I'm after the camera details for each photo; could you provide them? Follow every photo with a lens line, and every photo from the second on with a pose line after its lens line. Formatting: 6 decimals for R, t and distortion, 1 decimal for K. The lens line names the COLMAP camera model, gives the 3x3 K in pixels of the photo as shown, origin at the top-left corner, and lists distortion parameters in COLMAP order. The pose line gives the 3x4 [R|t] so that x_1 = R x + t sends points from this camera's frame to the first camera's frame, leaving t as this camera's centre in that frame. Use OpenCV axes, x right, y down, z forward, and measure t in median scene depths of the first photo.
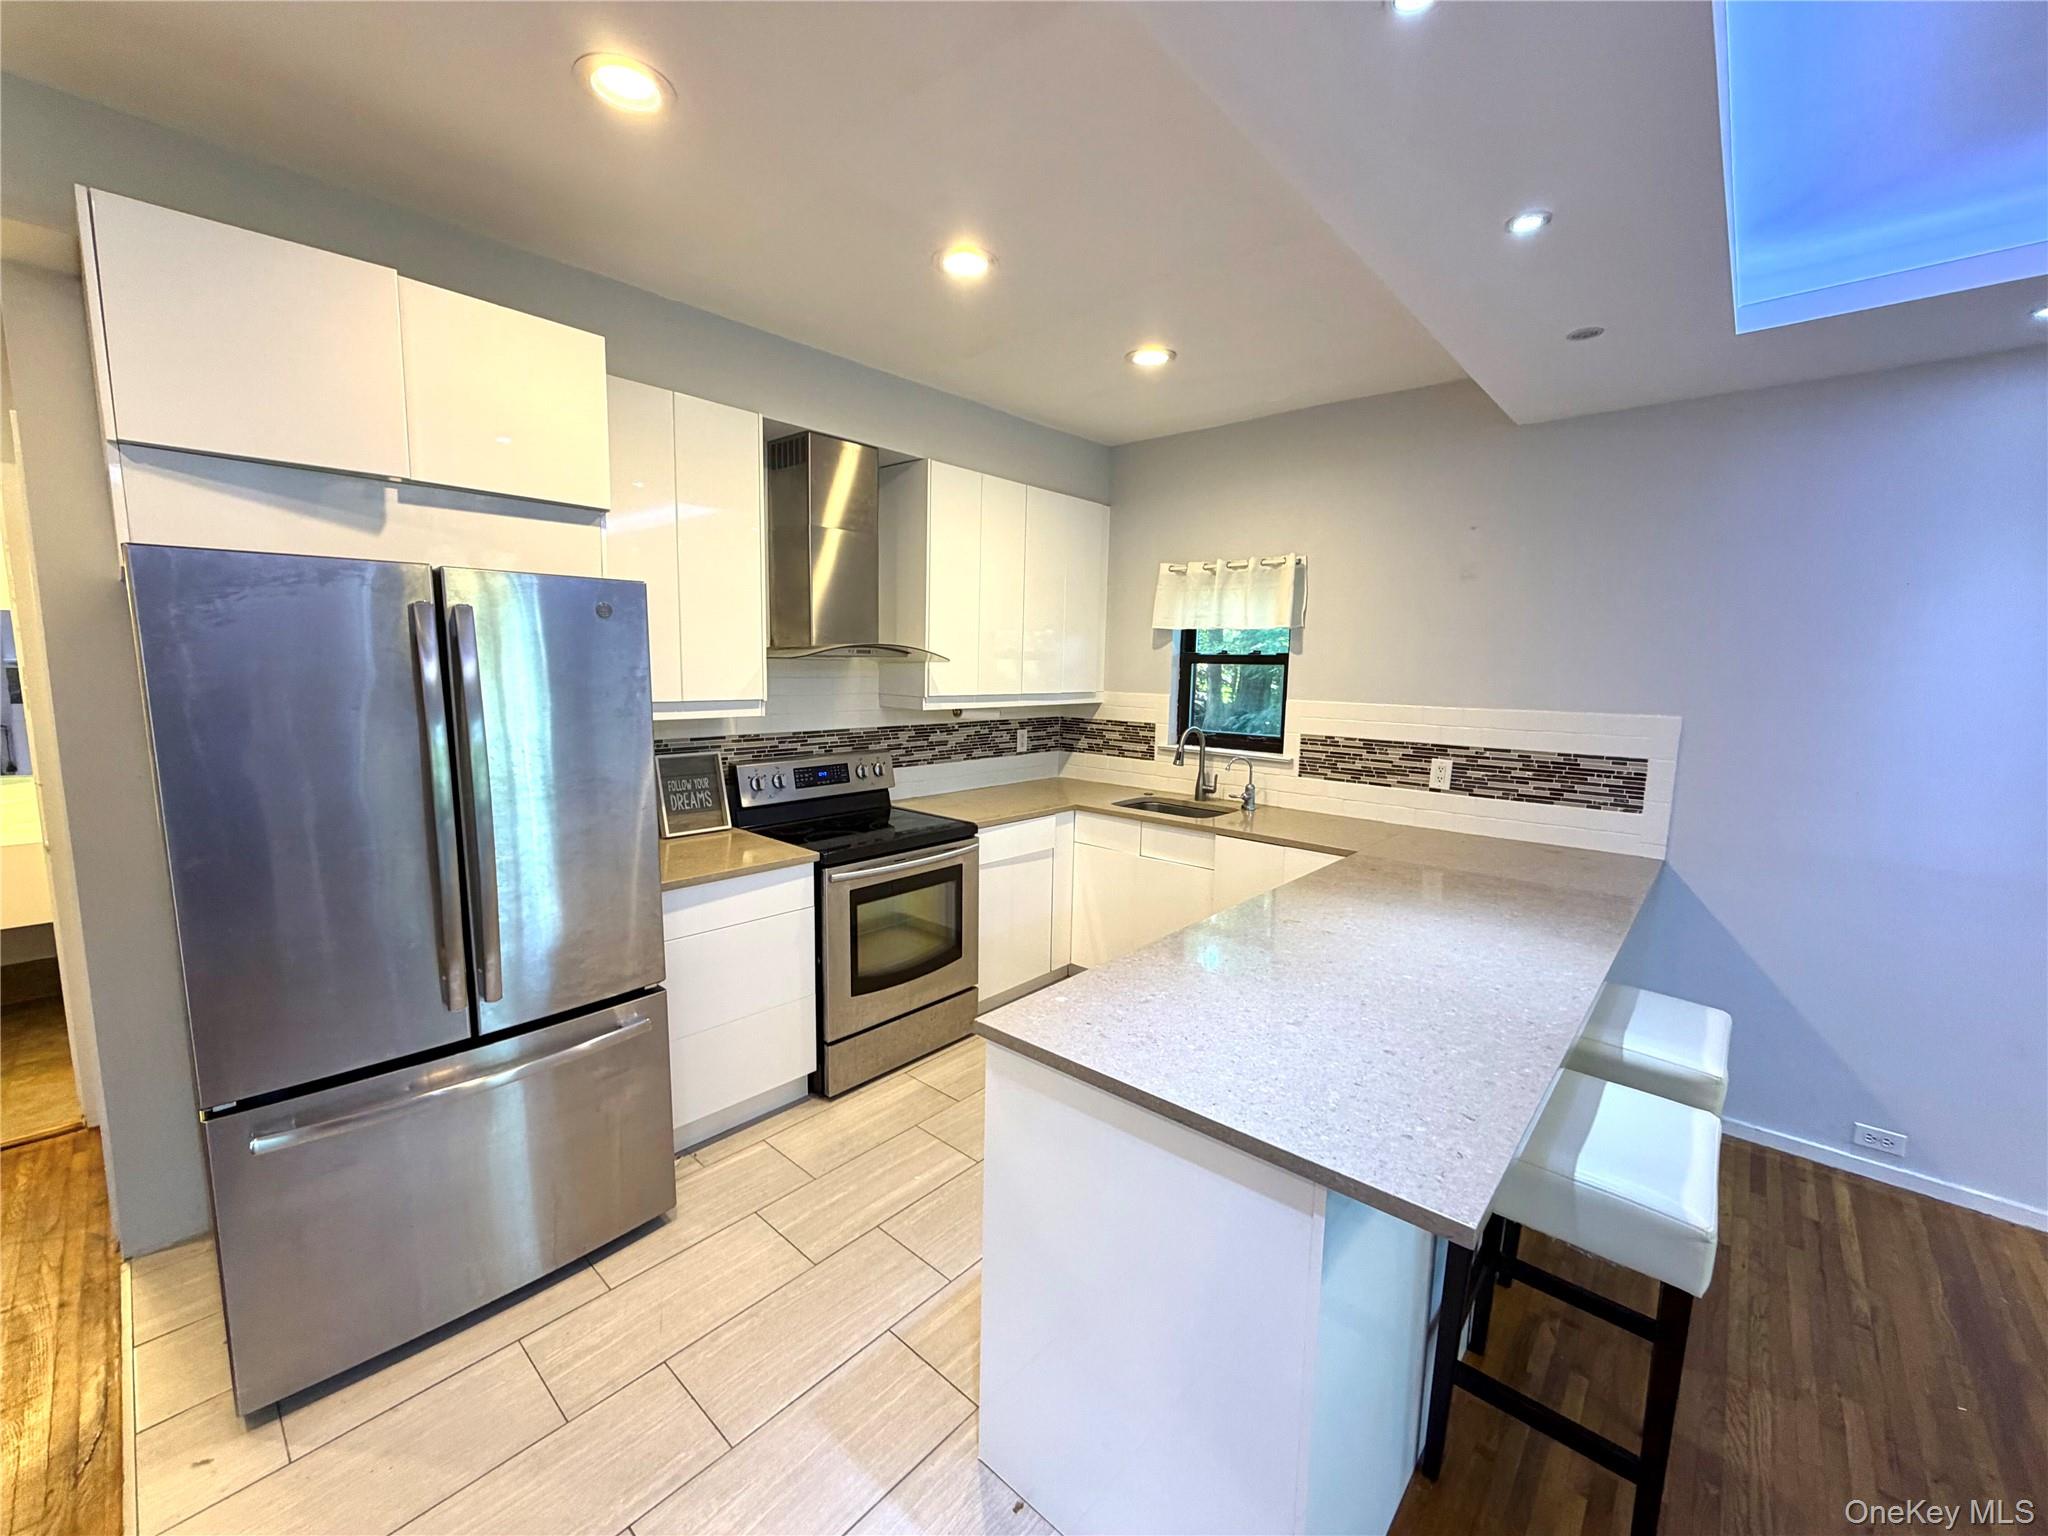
lens RADIAL K [[816.3, 0, 1017.0], [0, 816.3, 768.5], [0, 0, 1]] dist [0.002264, -0.000012]
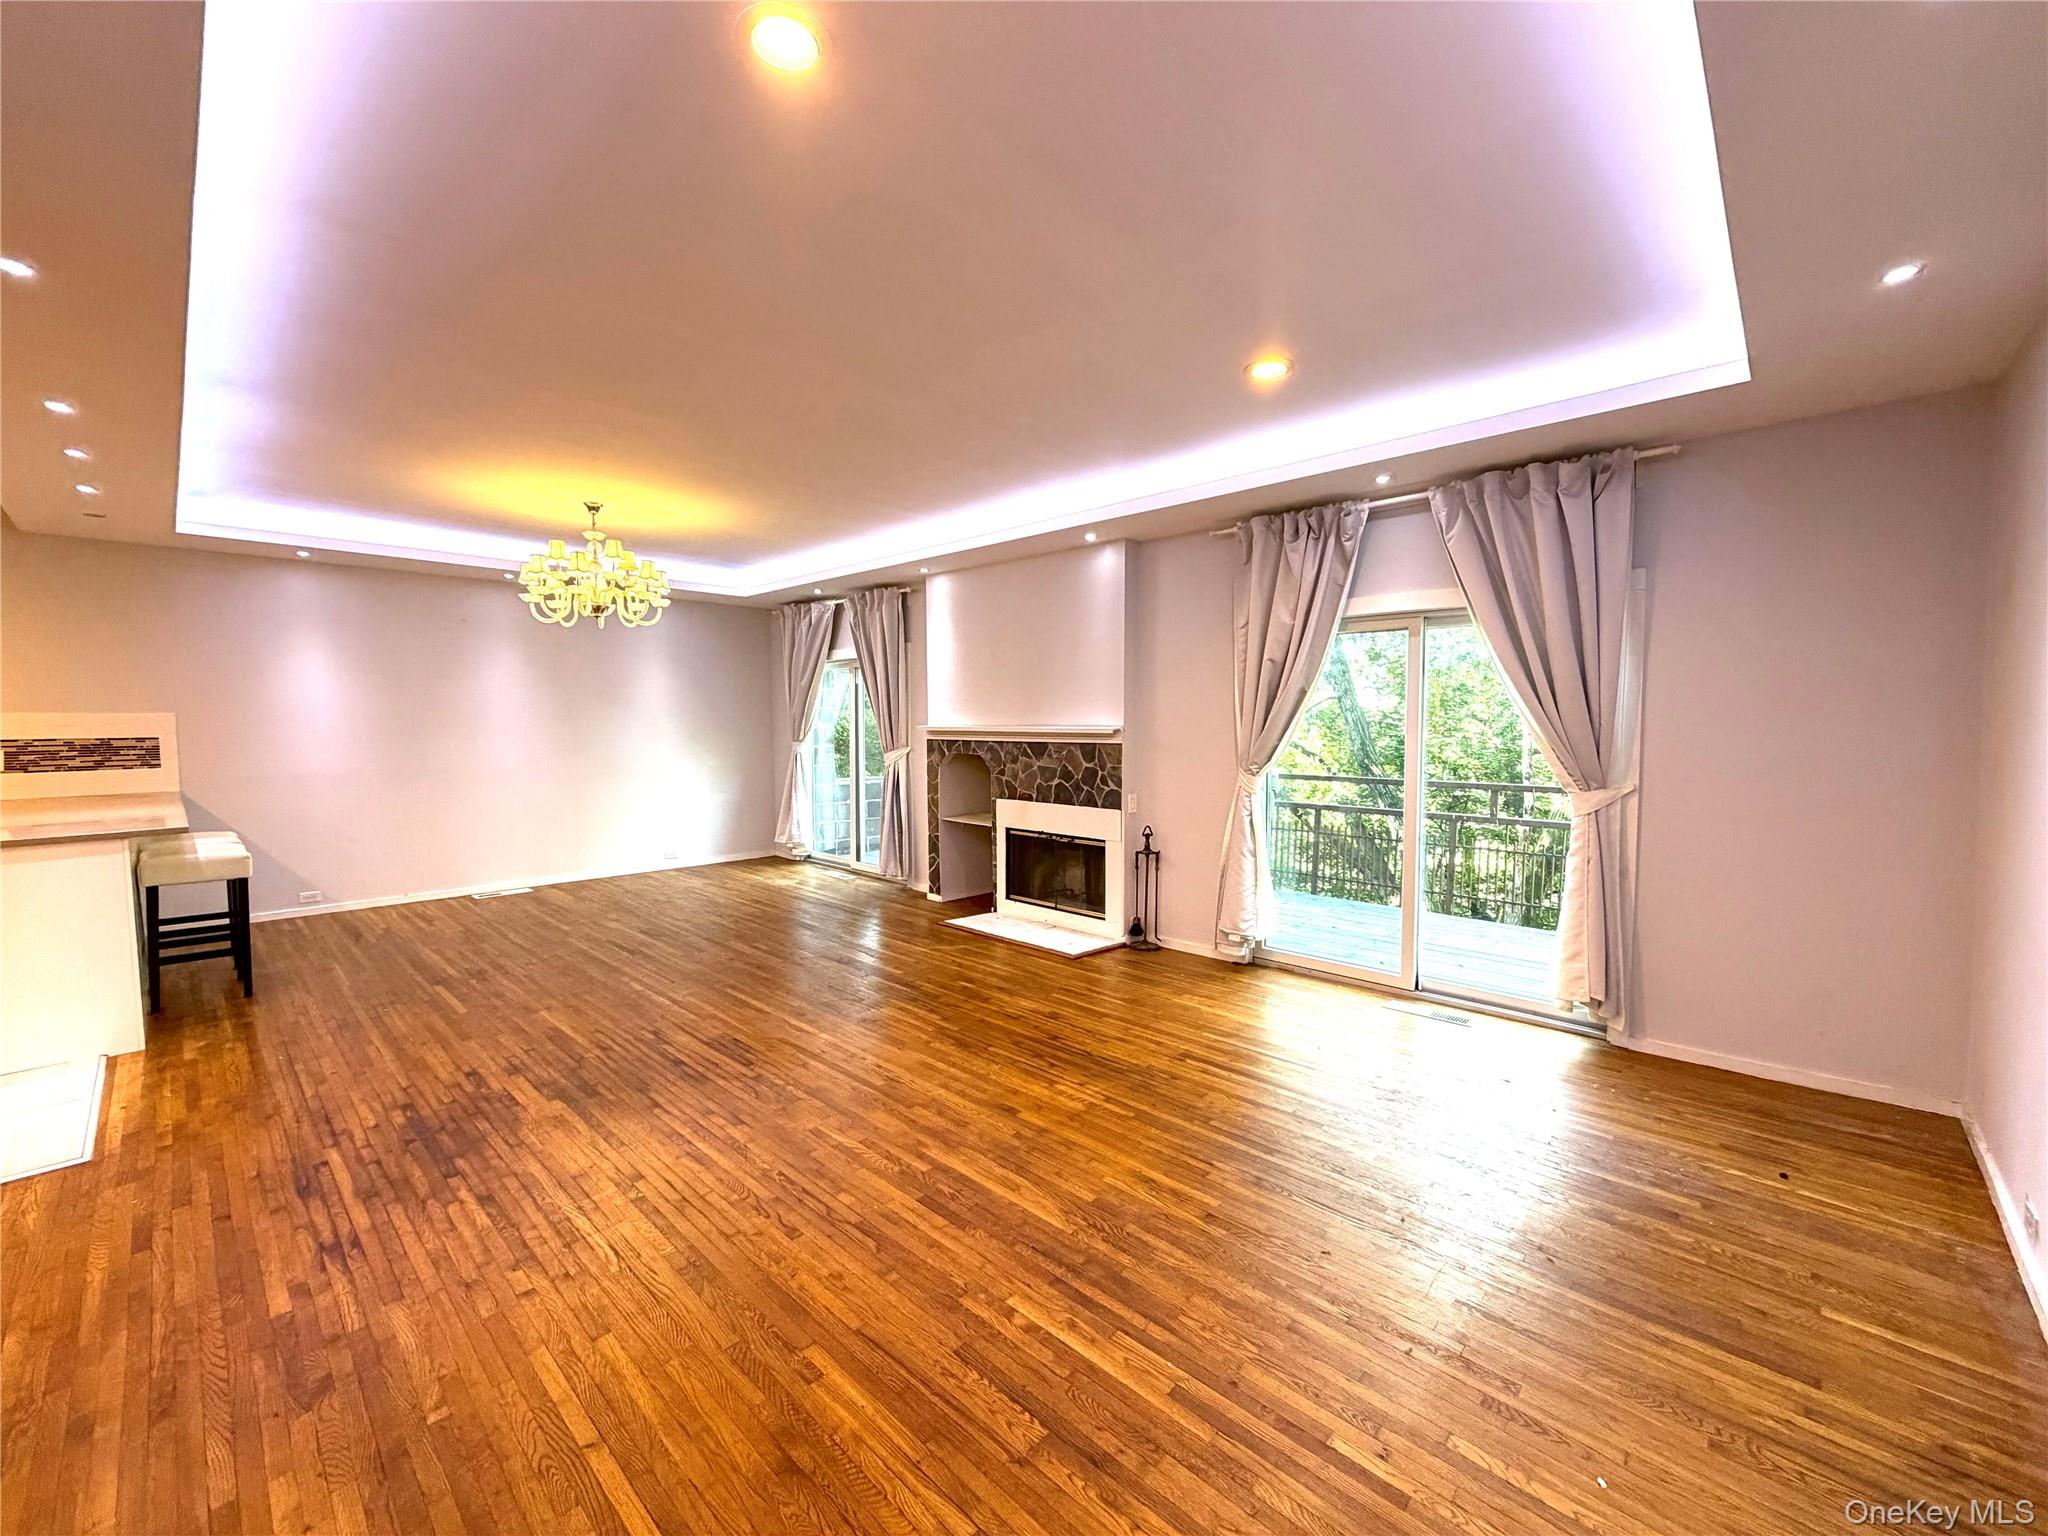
lens RADIAL K [[816.3, 0, 1014.3], [0, 816.3, 761.2], [0, 0, 1]] dist [0.002264, -0.000012]
pose [[0.028457, -0.071553, 0.997031, -0.925757], [0.132426, 0.988913, 0.067191, 0.160785], [-0.990784, 0.130121, 0.037617, -0.880202]]
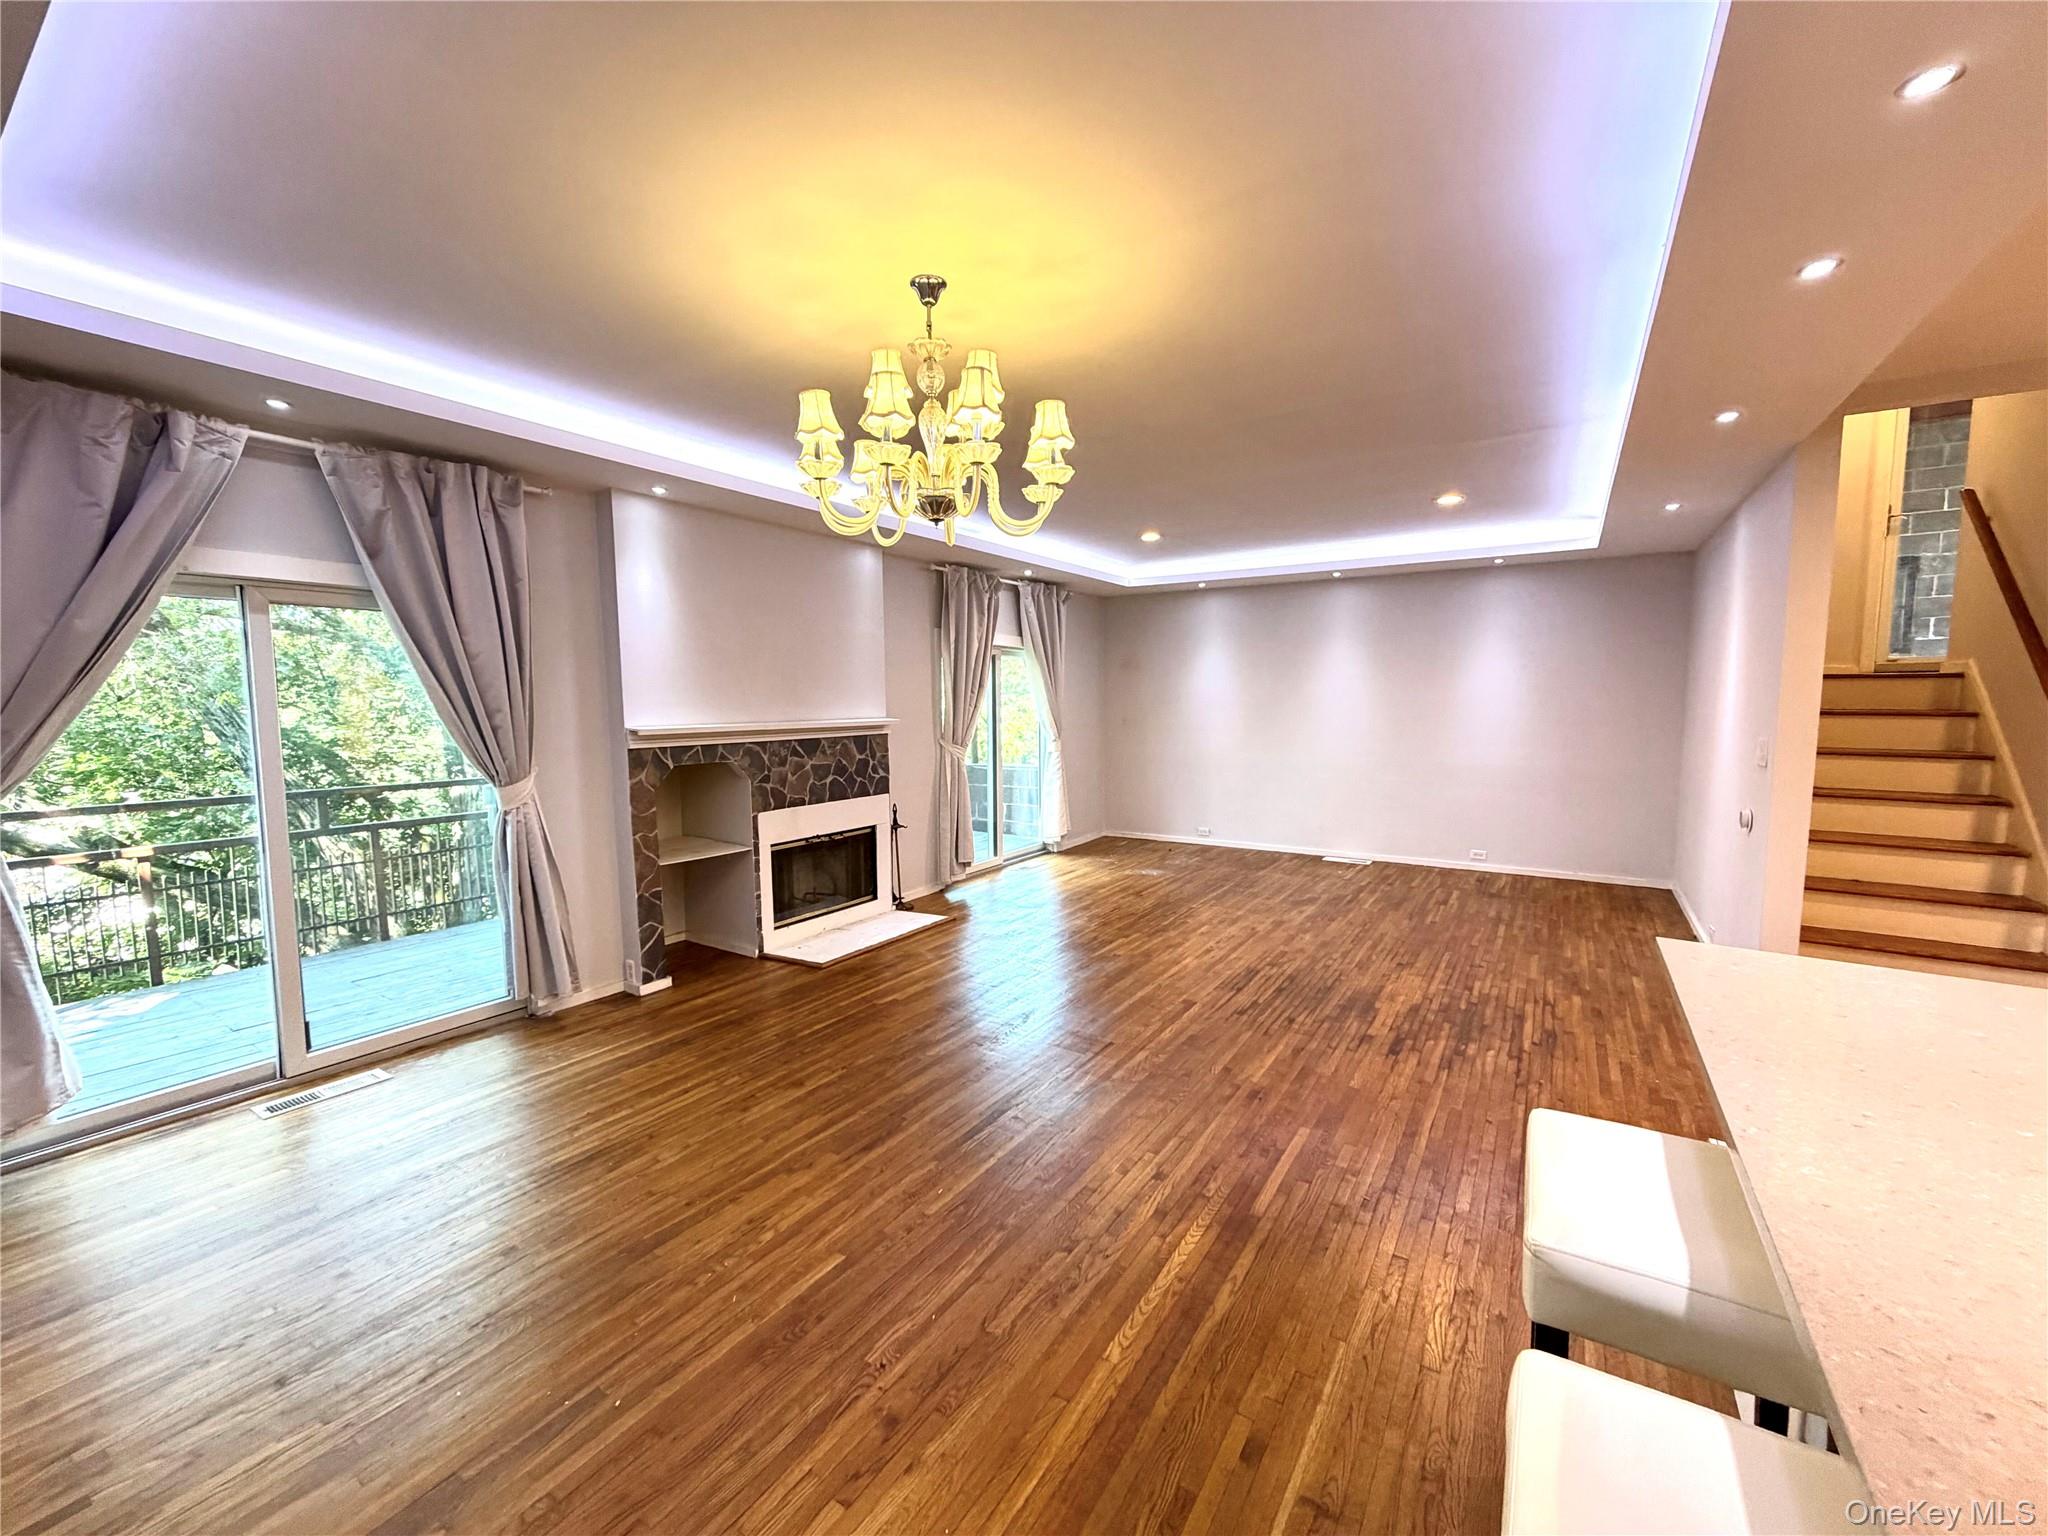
lens RADIAL K [[816.3, 0, 1020.2], [0, 816.3, 769.2], [0, 0, 1]] dist [0.002264, -0.000012]
pose [[-0.988052, -0.002622, -0.154099, 2.180413], [-0.036067, 0.976024, 0.214652, -0.255087], [0.149842, 0.217646, -0.964457, 2.268544]]
